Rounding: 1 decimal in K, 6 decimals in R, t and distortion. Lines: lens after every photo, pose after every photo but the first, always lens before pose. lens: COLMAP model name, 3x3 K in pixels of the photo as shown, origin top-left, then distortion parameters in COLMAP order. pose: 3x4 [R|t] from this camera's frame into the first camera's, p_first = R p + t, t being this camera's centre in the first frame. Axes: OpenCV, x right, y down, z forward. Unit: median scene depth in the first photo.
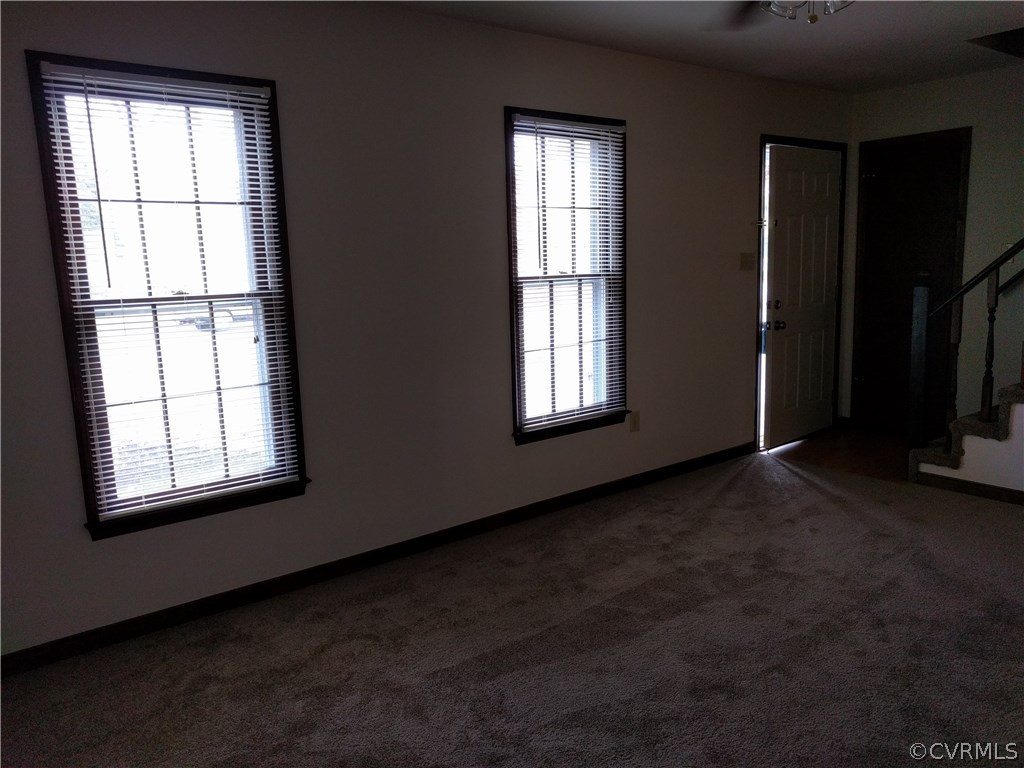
lens RADIAL K [[737.6, 0, 512.0], [0, 737.6, 384.0], [0, 0, 1]] dist [0.004216, -0.000650]
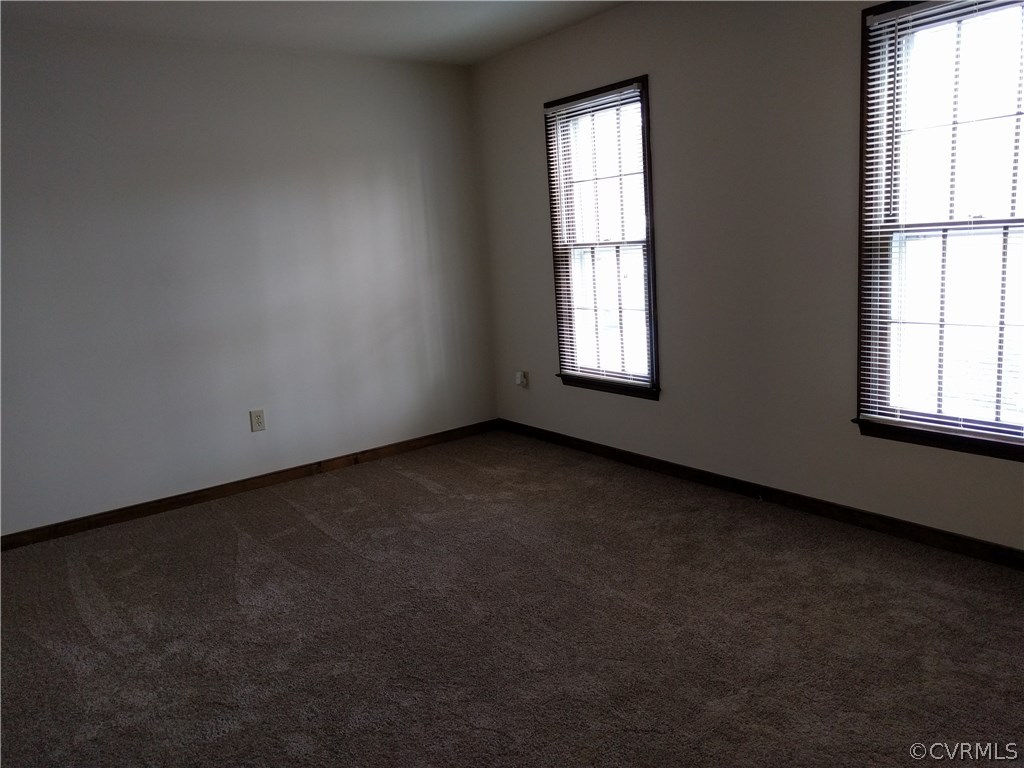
lens RADIAL K [[762.6, 0, 512.0], [0, 762.6, 384.0], [0, 0, 1]] dist [-0.005184, -0.006130]
pose [[-0.007600, 0.230192, -0.973116, 0.995421], [-0.083234, 0.969621, 0.230015, -0.160658], [0.996501, 0.082744, 0.011790, 0.732595]]
